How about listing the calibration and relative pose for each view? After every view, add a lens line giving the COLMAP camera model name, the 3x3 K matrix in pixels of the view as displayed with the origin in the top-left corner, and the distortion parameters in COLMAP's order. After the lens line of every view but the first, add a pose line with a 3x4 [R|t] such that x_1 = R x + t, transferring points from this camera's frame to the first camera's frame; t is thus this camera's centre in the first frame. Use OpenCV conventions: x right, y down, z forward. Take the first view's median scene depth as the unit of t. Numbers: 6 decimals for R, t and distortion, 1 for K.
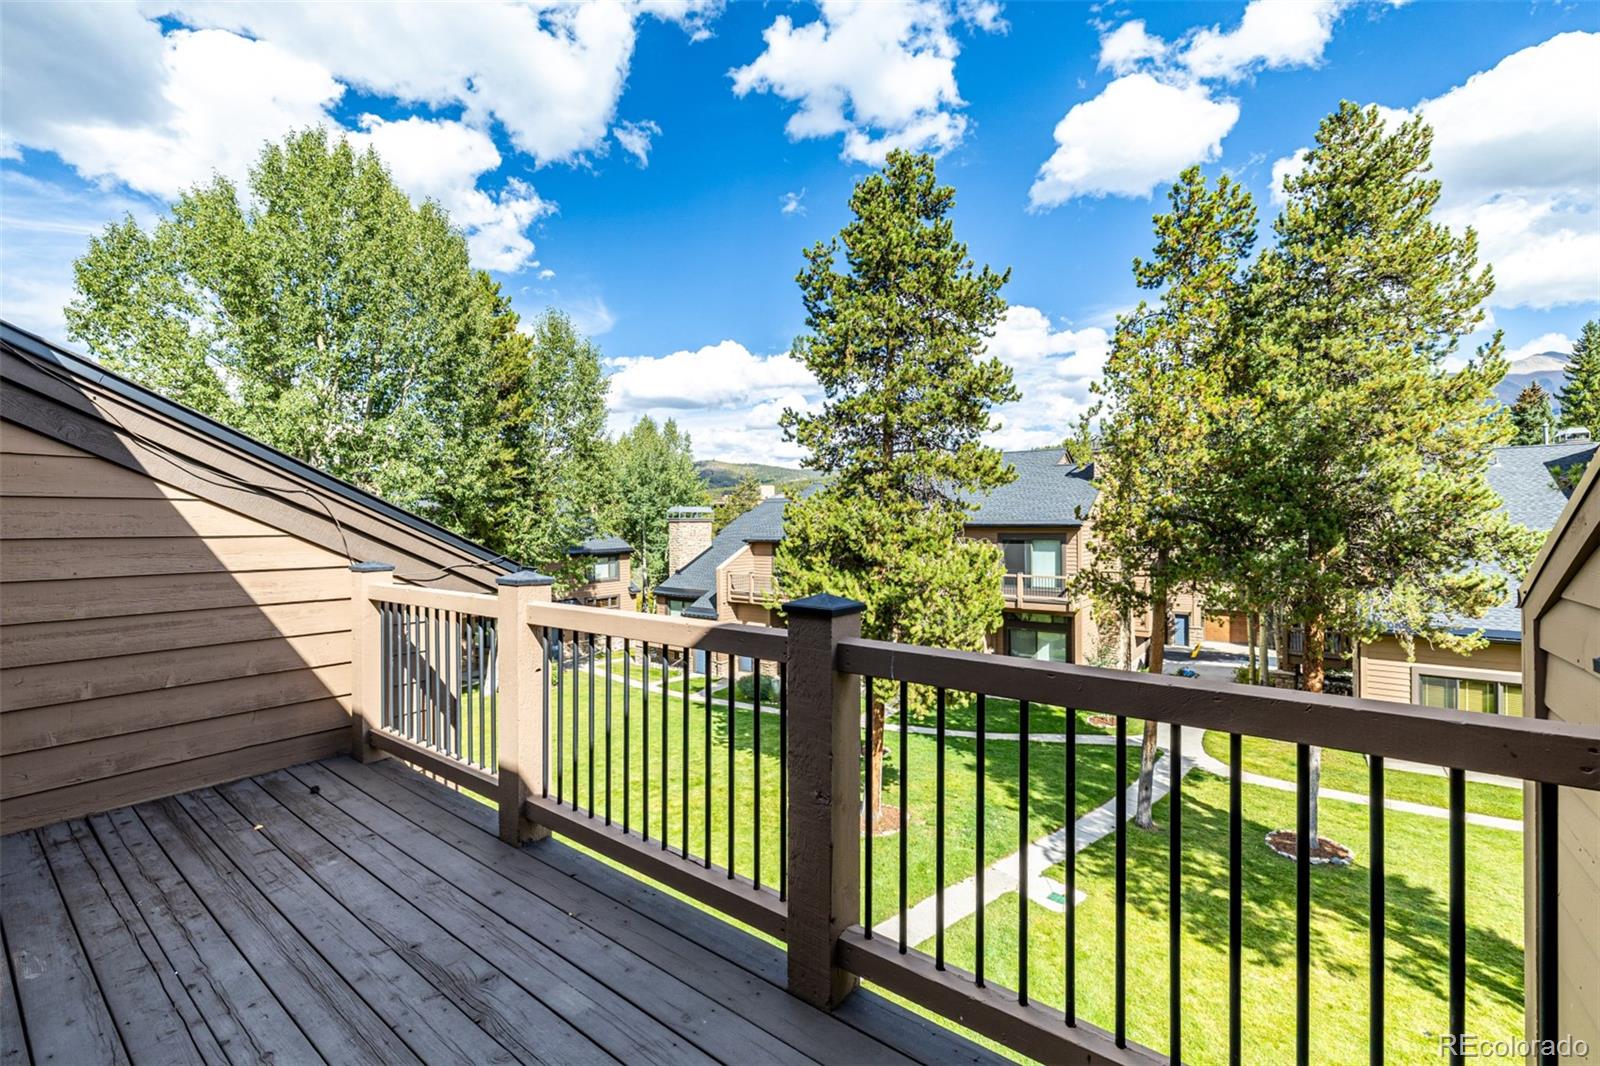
lens RADIAL K [[676.6, 0, 803.6], [0, 676.6, 524.6], [0, 0, 1]] dist [0.000365, -0.000116]
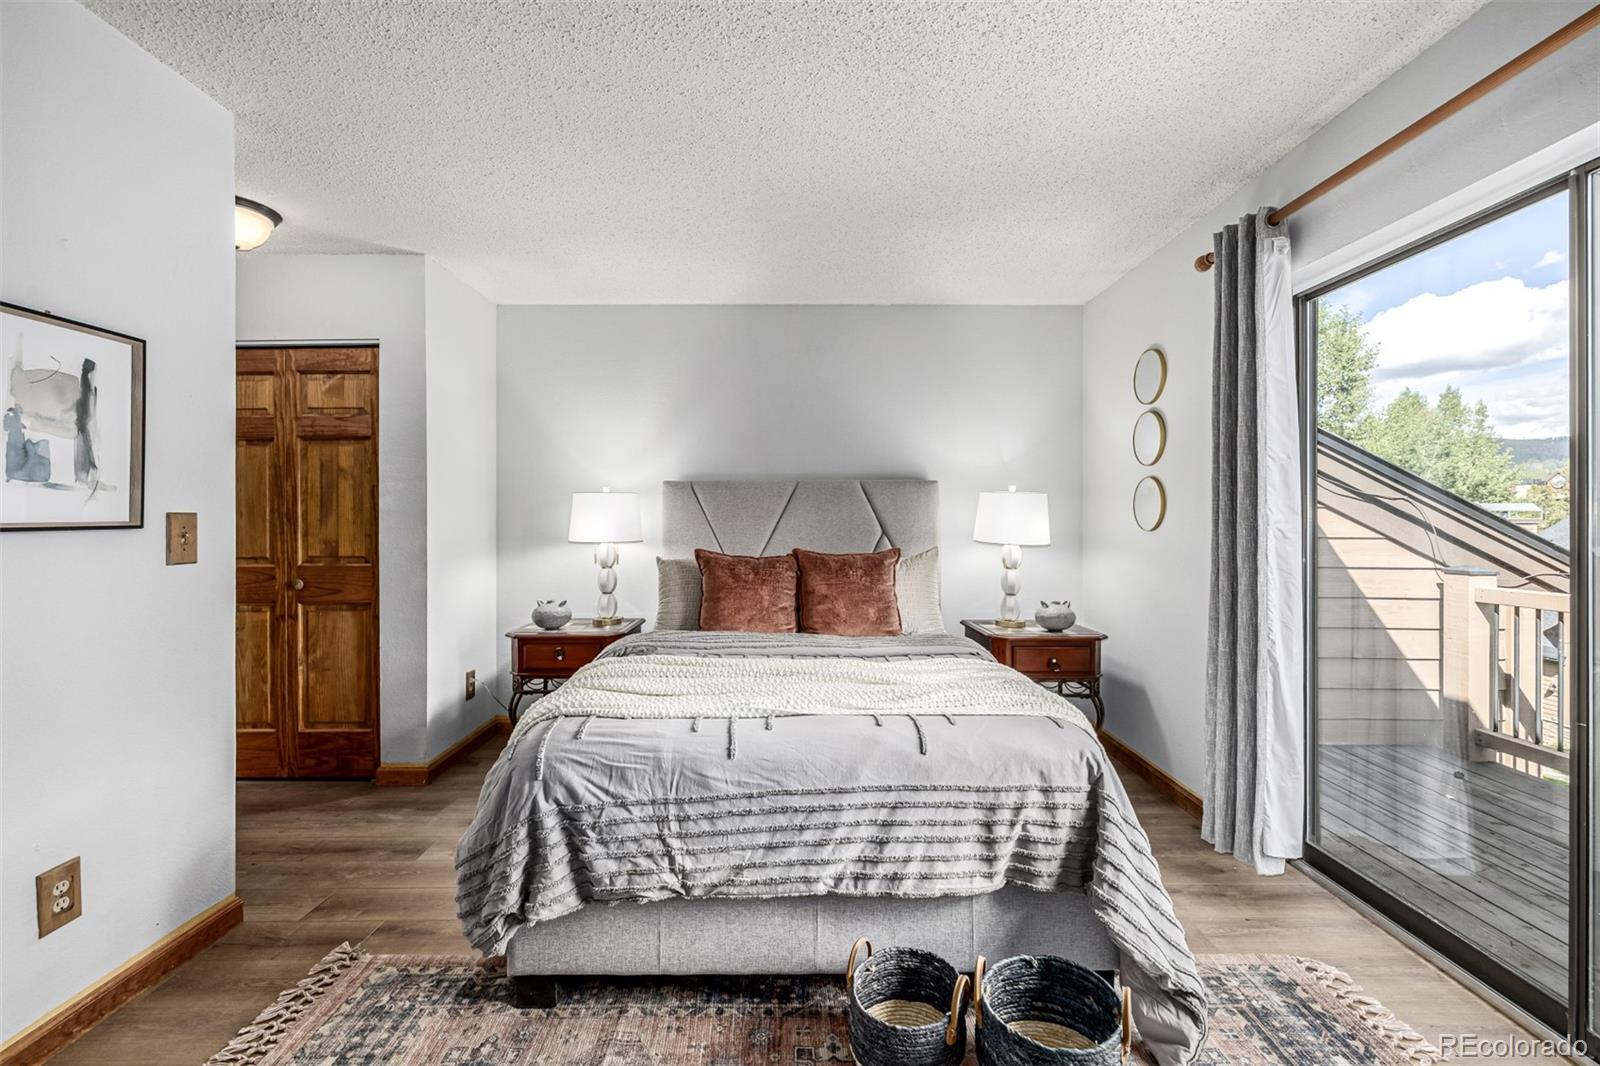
lens RADIAL K [[676.6, 0, 802.3], [0, 676.6, 521.5], [0, 0, 1]] dist [0.000365, -0.000116]
pose [[0.611504, 0.009293, -0.791187, -0.118943], [-0.011398, 0.999931, 0.002936, -0.000965], [0.791159, 0.007223, 0.611567, -0.114743]]
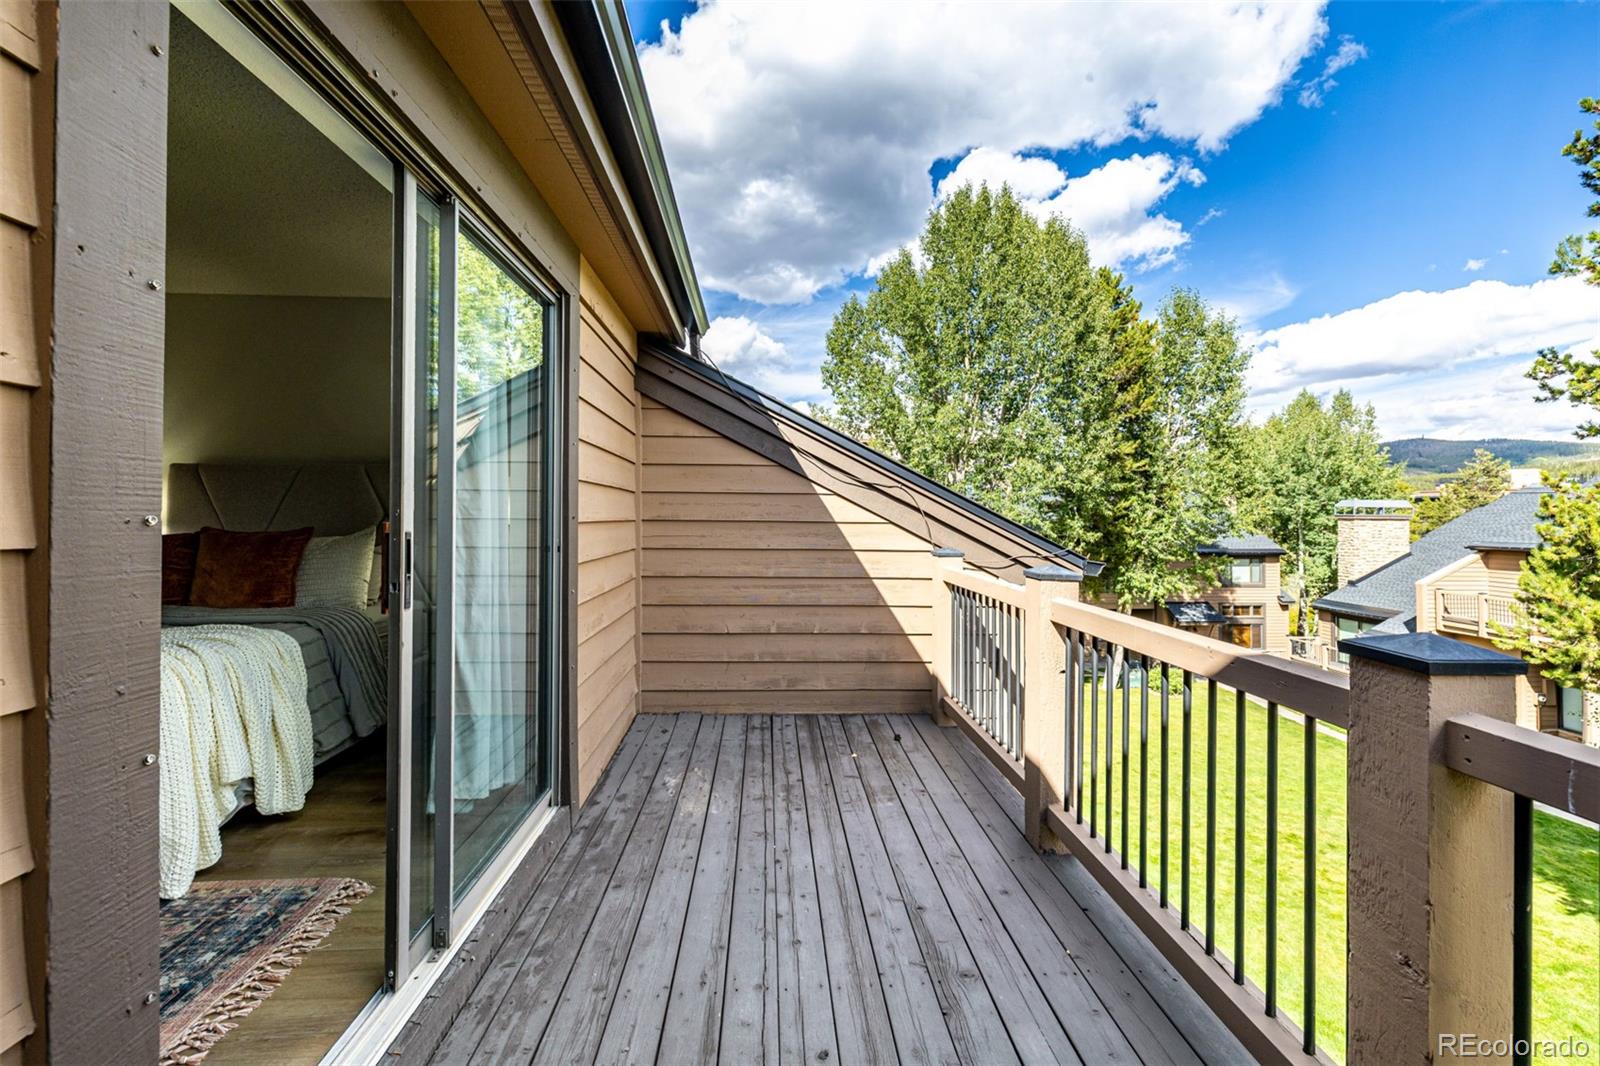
lens RADIAL K [[676.6, 0, 808.6], [0, 676.6, 507.6], [0, 0, 1]] dist [0.000365, -0.000116]
pose [[0.645592, 0.004775, -0.763667, 0.019146], [-0.017557, 0.999809, -0.008591, 0.000322], [0.763480, 0.018953, 0.645553, 0.024916]]
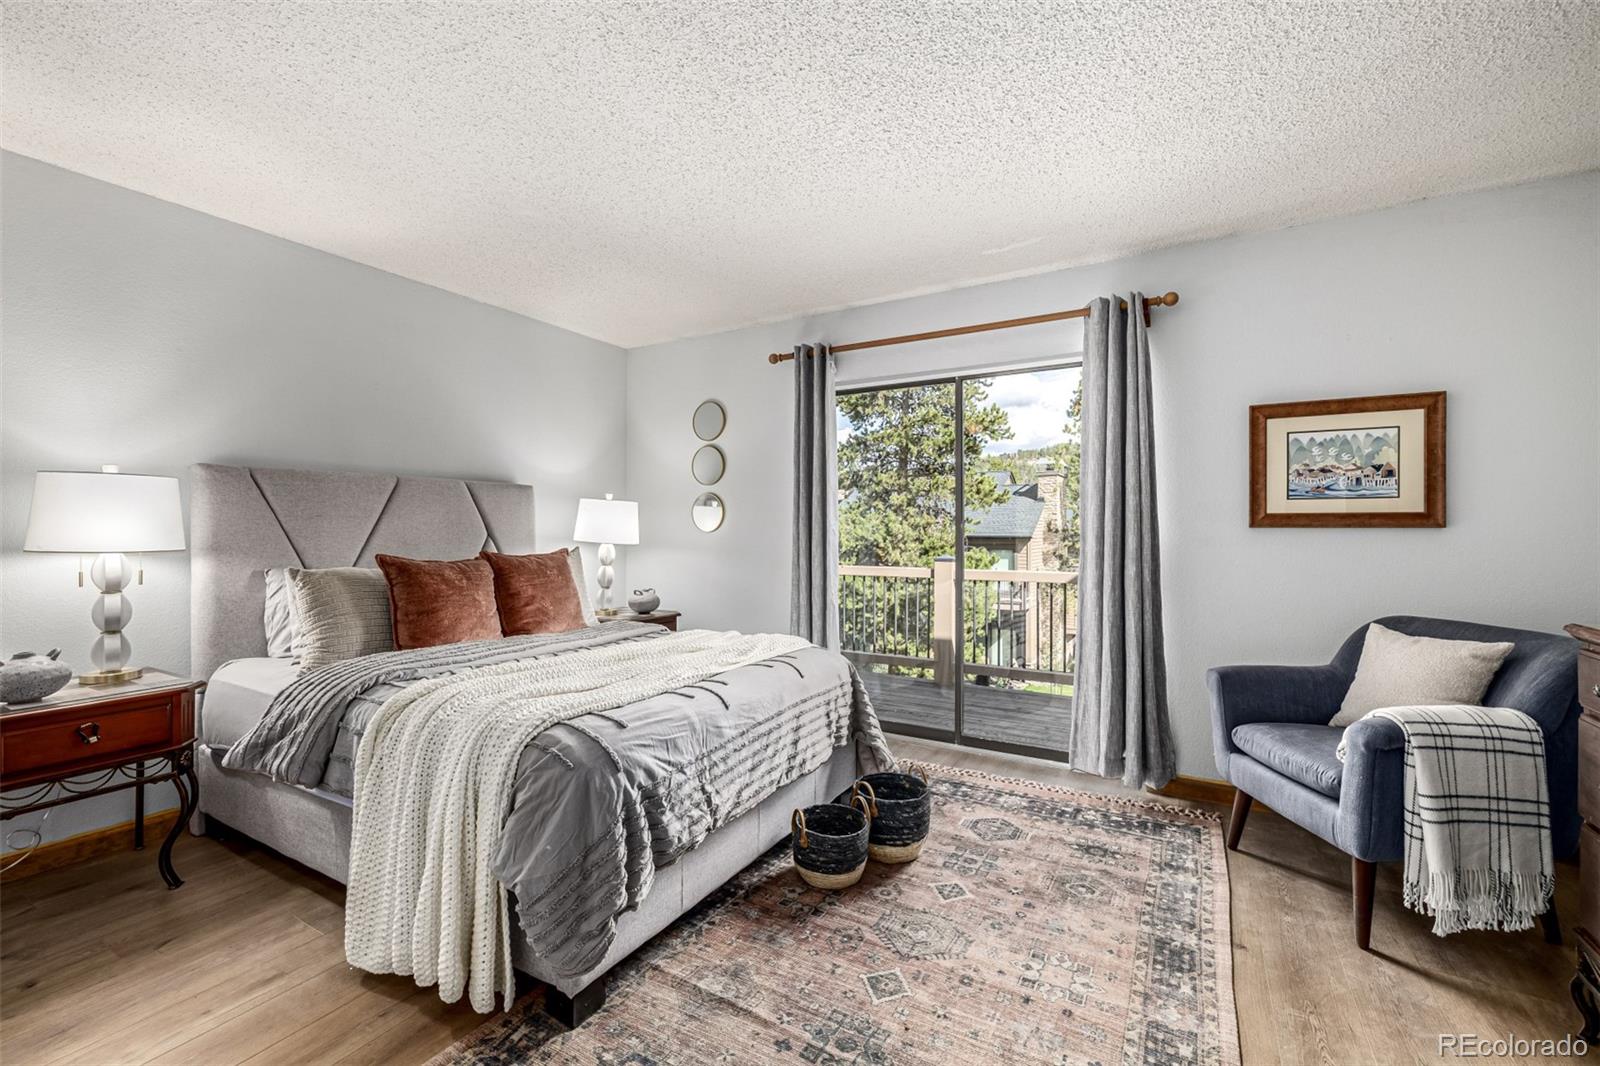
lens RADIAL K [[676.6, 0, 803.9], [0, 676.6, 524.4], [0, 0, 1]] dist [0.000365, -0.000116]
pose [[0.991970, 0.010825, 0.126009, -0.221304], [-0.008756, 0.999818, -0.016956, 0.002899], [-0.126170, 0.015716, 0.991884, -0.200416]]
